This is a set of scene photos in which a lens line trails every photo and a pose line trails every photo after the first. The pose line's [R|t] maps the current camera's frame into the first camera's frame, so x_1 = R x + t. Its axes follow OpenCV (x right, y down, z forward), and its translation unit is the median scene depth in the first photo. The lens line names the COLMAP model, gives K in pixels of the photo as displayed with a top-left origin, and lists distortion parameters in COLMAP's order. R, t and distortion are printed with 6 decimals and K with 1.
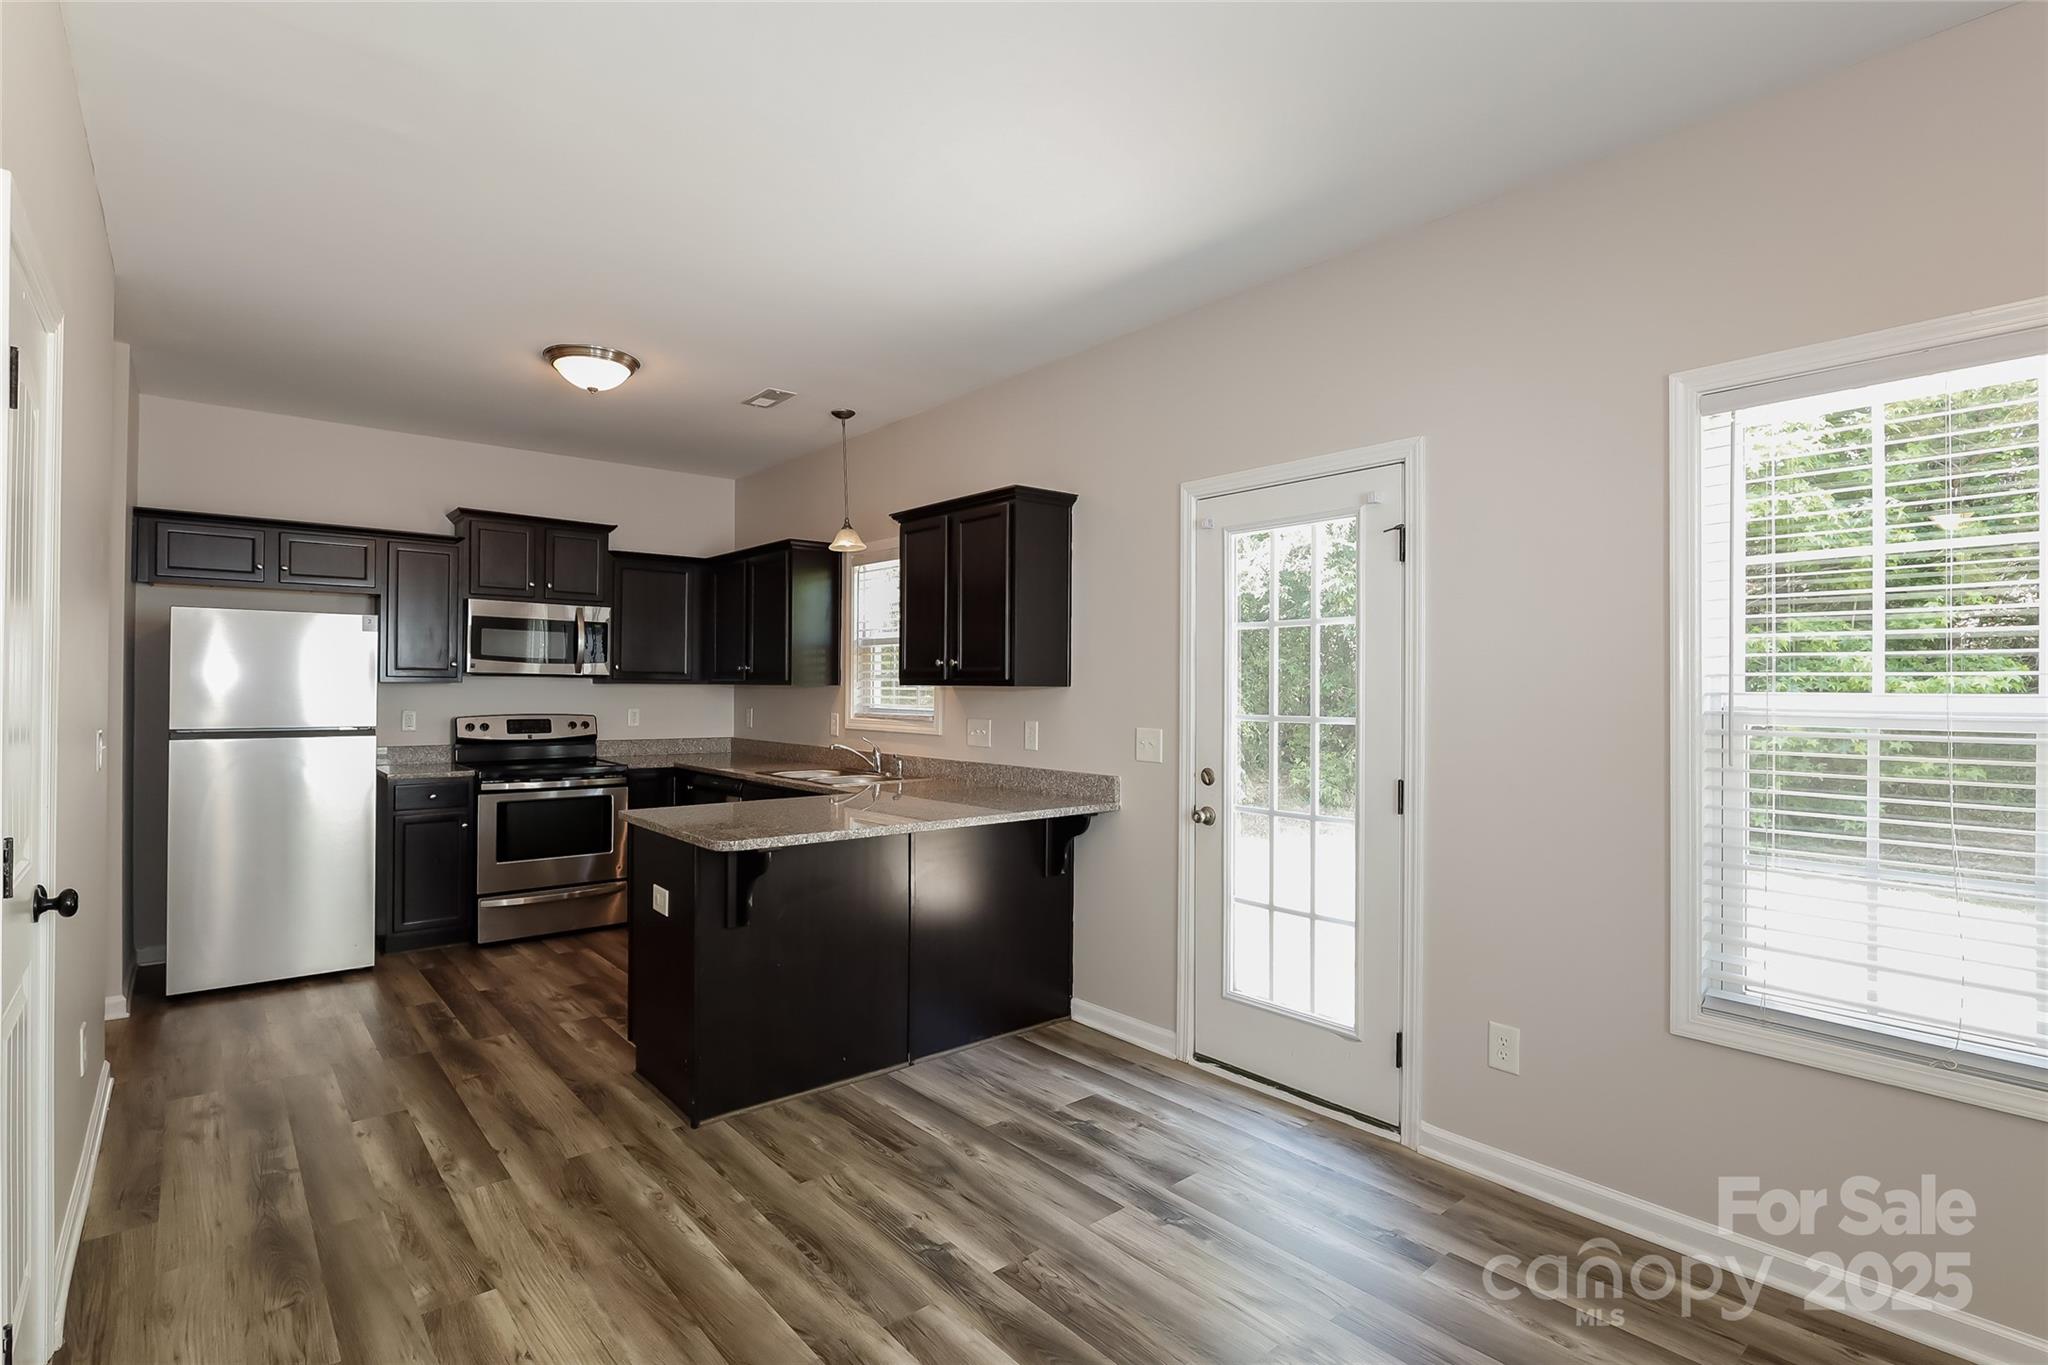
lens RADIAL K [[962.1, 0, 1009.4], [0, 962.1, 680.5], [0, 0, 1]] dist [0.001148, -0.002888]
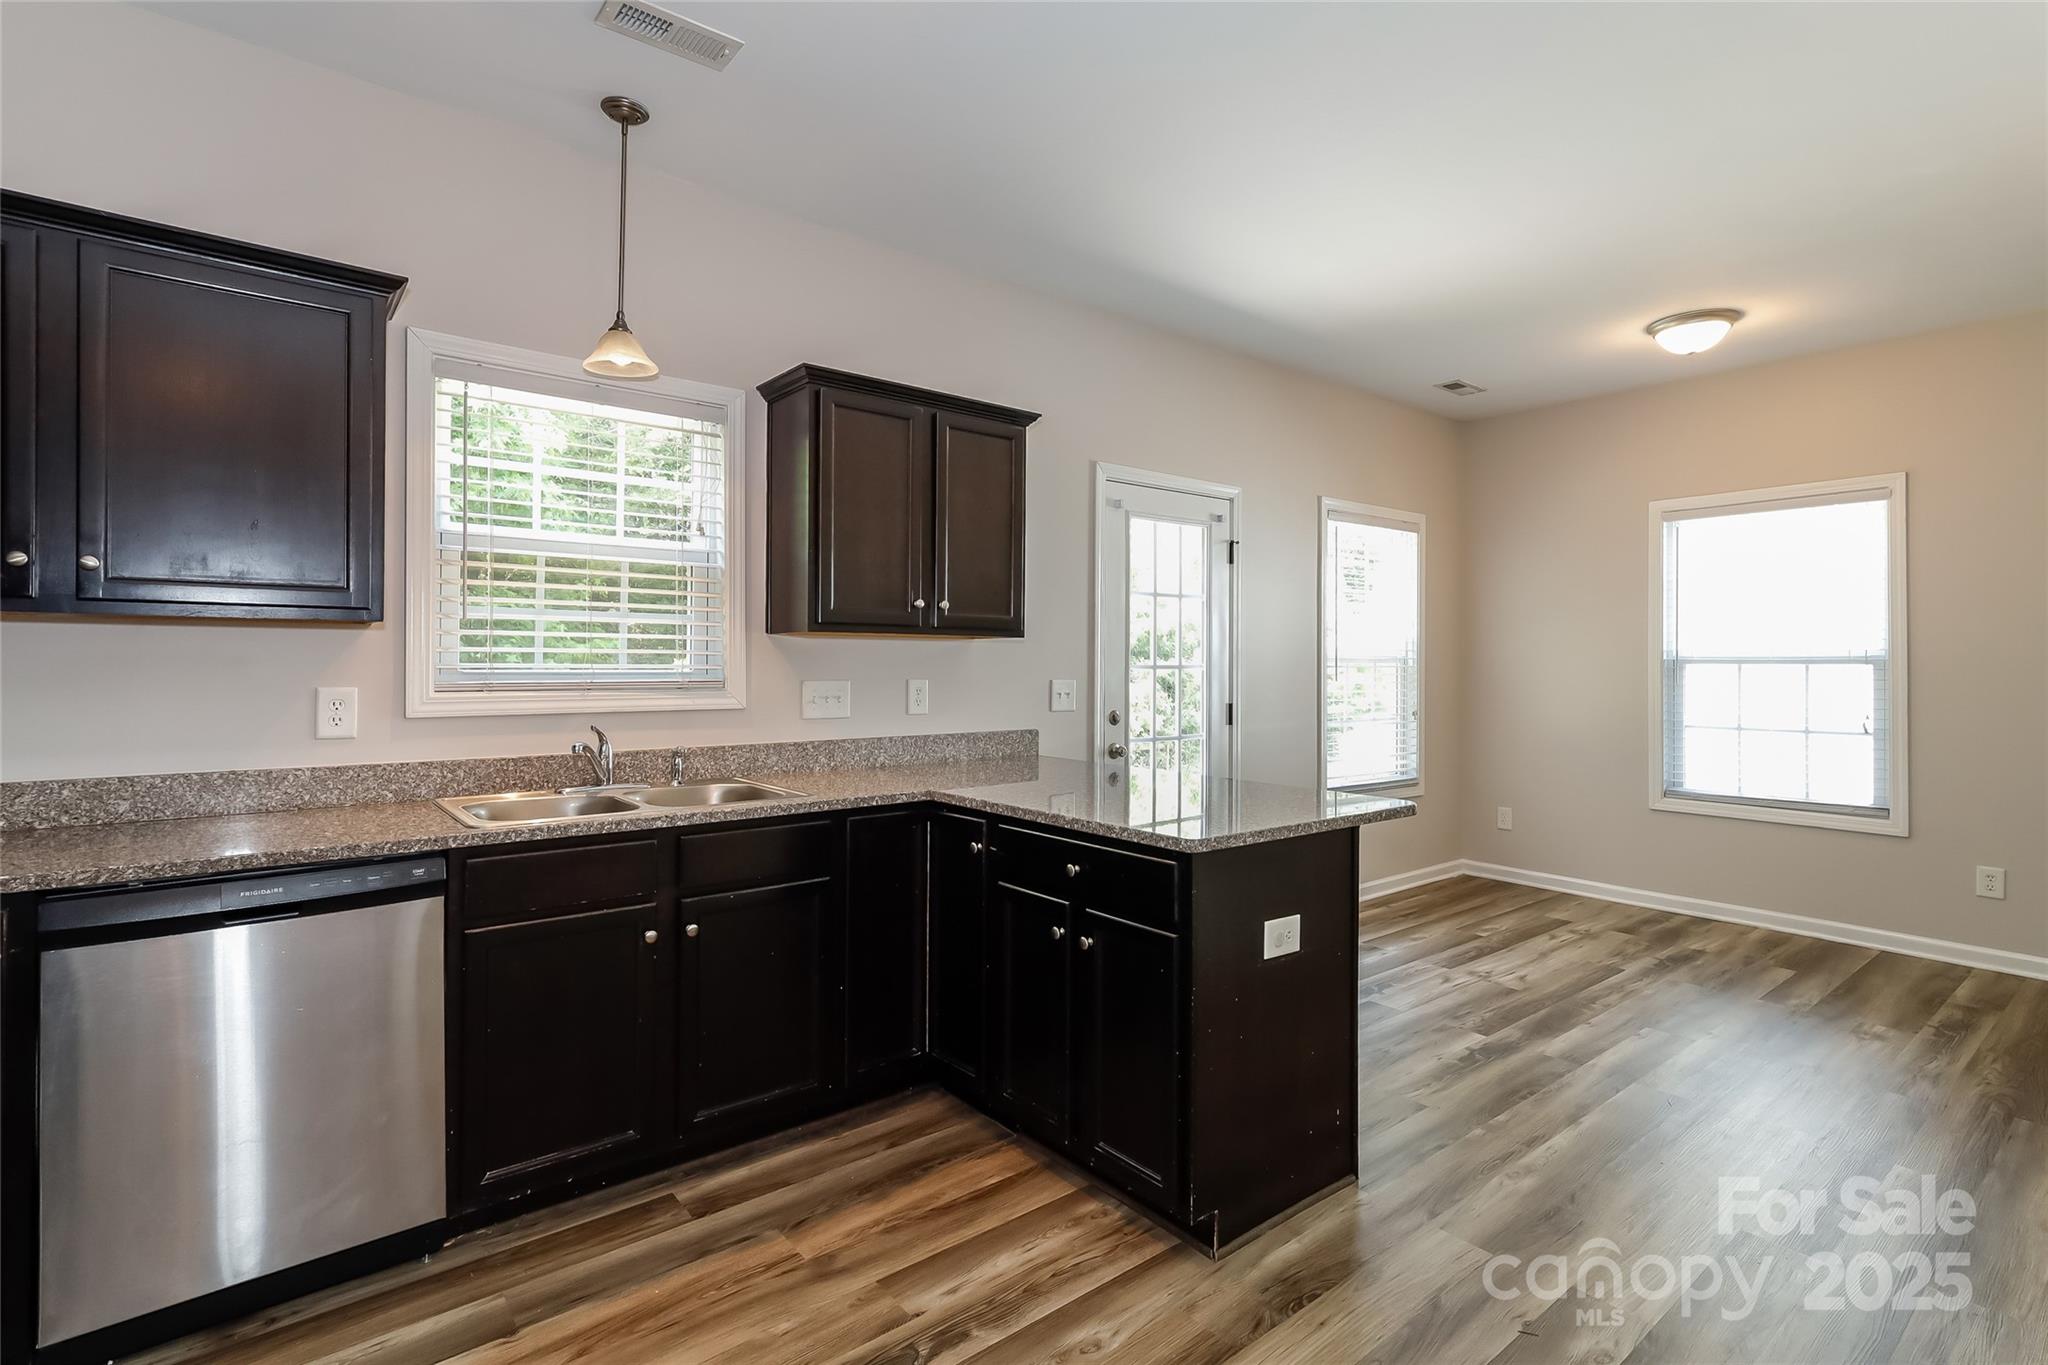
lens RADIAL K [[962.1, 0, 1027.1], [0, 962.1, 652.0], [0, 0, 1]] dist [0.001148, -0.002888]
pose [[0.031633, 0.002772, 0.999496, -0.689232], [-0.013189, 0.999910, -0.002356, 0.016644], [-0.999413, -0.013108, 0.031667, 0.755983]]
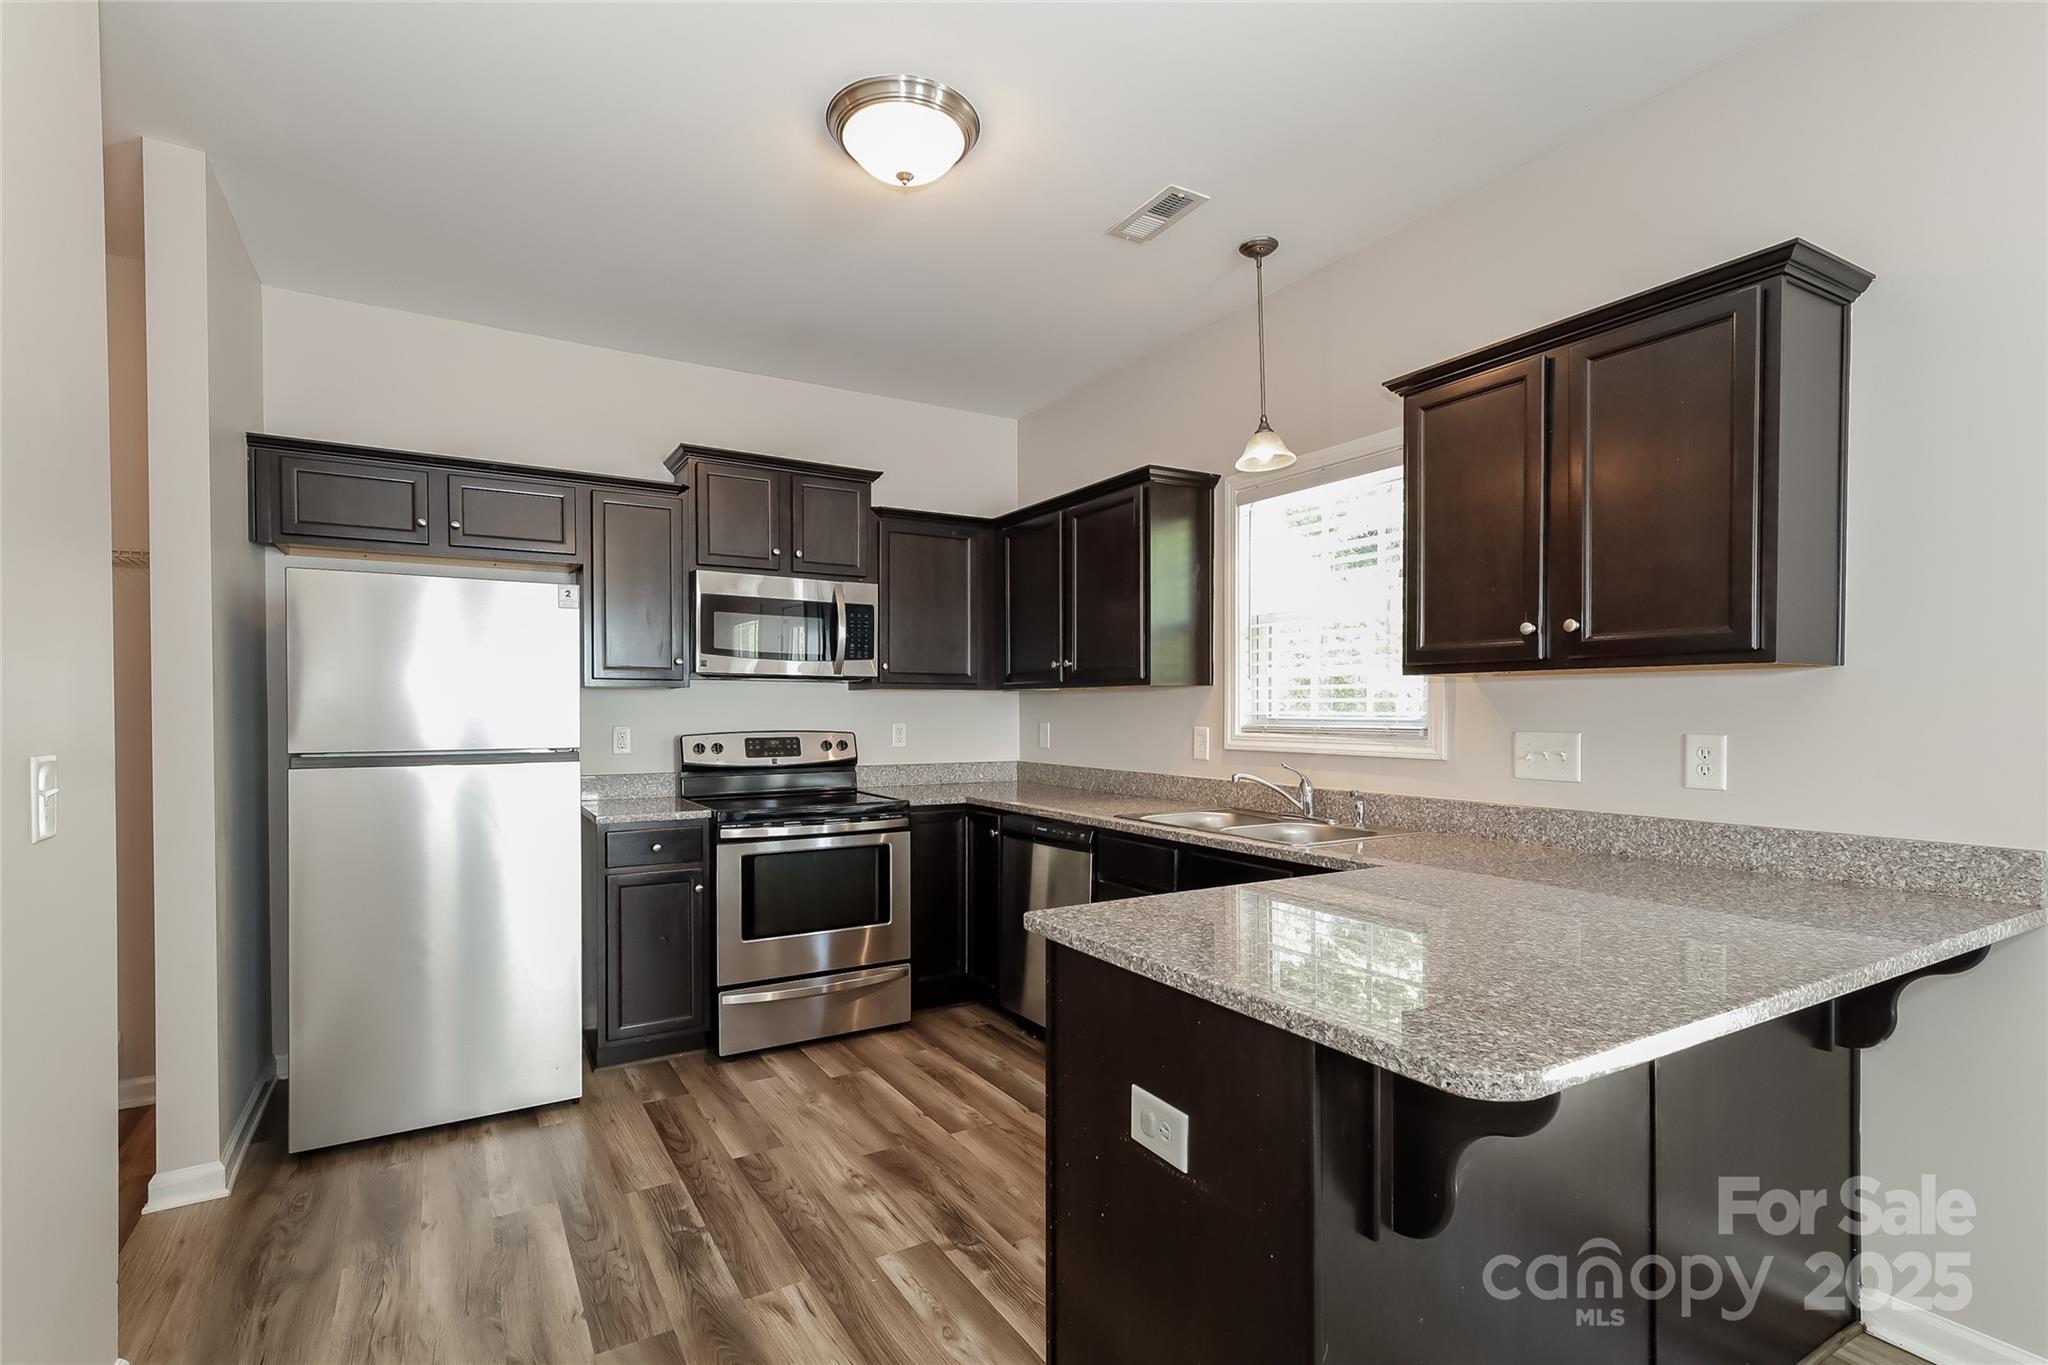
lens RADIAL K [[962.1, 0, 1044.7], [0, 962.1, 721.6], [0, 0, 1]] dist [0.001148, -0.002888]
pose [[0.990189, -0.005694, -0.139617, -0.224475], [0.008667, 0.999748, 0.020694, 0.017308], [0.139464, -0.021701, 0.989989, 0.353363]]
